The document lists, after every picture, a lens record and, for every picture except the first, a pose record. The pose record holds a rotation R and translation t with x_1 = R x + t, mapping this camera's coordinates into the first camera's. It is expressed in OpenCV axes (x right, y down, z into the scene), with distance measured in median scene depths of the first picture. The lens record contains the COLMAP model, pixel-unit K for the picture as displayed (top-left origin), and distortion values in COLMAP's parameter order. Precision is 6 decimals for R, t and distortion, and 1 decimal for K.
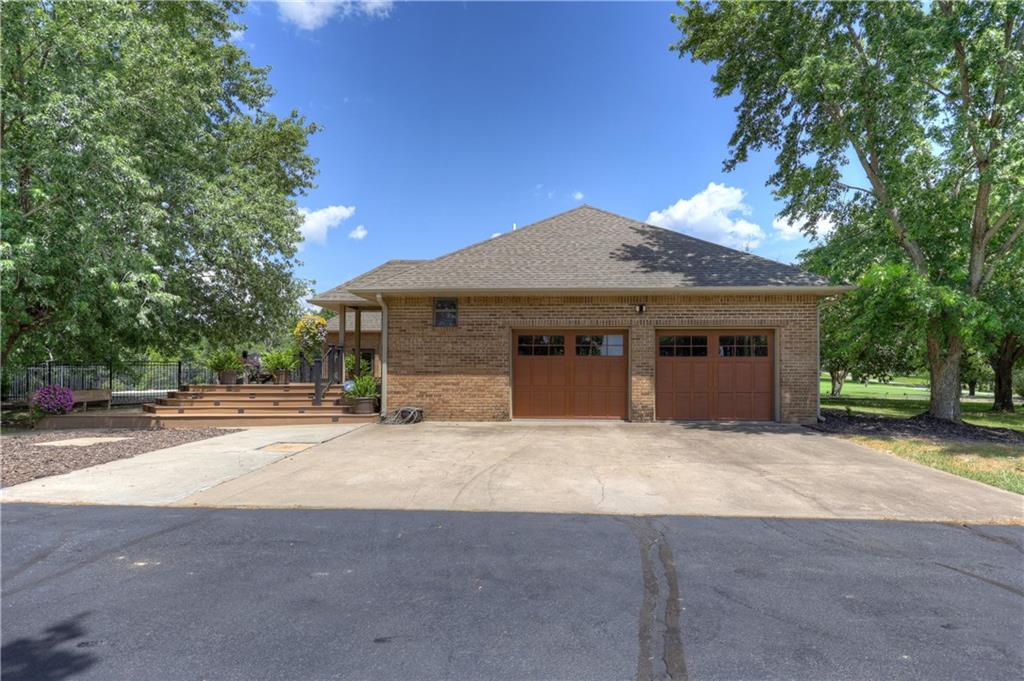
lens RADIAL K [[592.8, 0, 511.5], [0, 592.8, 340.7], [0, 0, 1]] dist [0.005879, -0.000497]
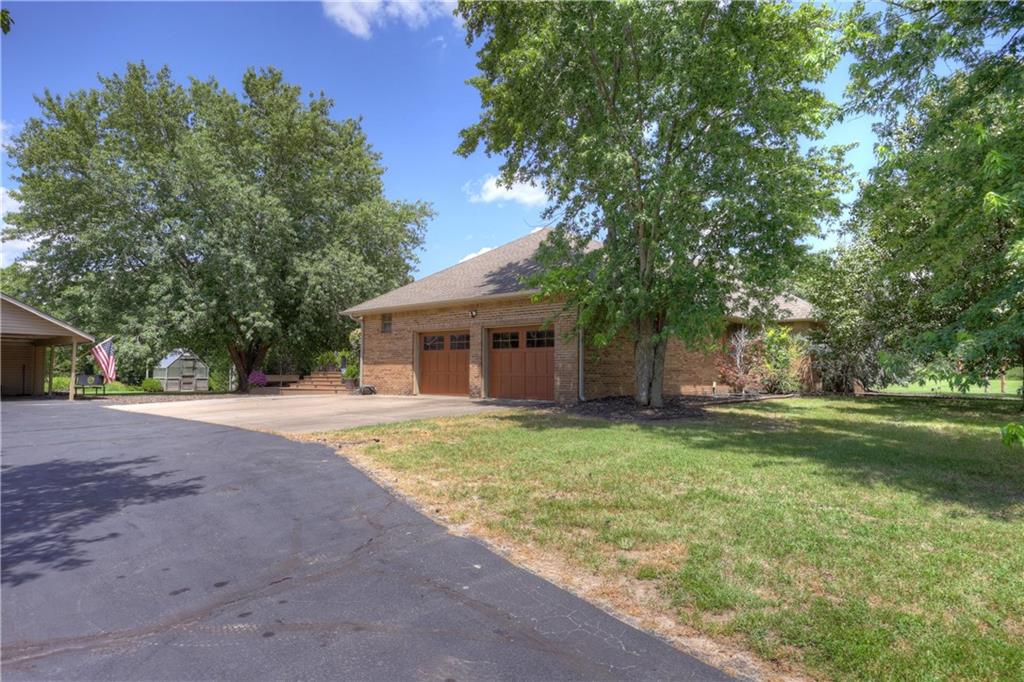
lens RADIAL K [[592.8, 0, 512.5], [0, 592.8, 343.6], [0, 0, 1]] dist [0.005879, -0.000497]
pose [[0.795279, -0.028914, -0.605554, 1.073847], [0.042325, 0.999073, 0.007883, 0.006453], [0.604764, -0.031899, 0.795765, -0.009968]]
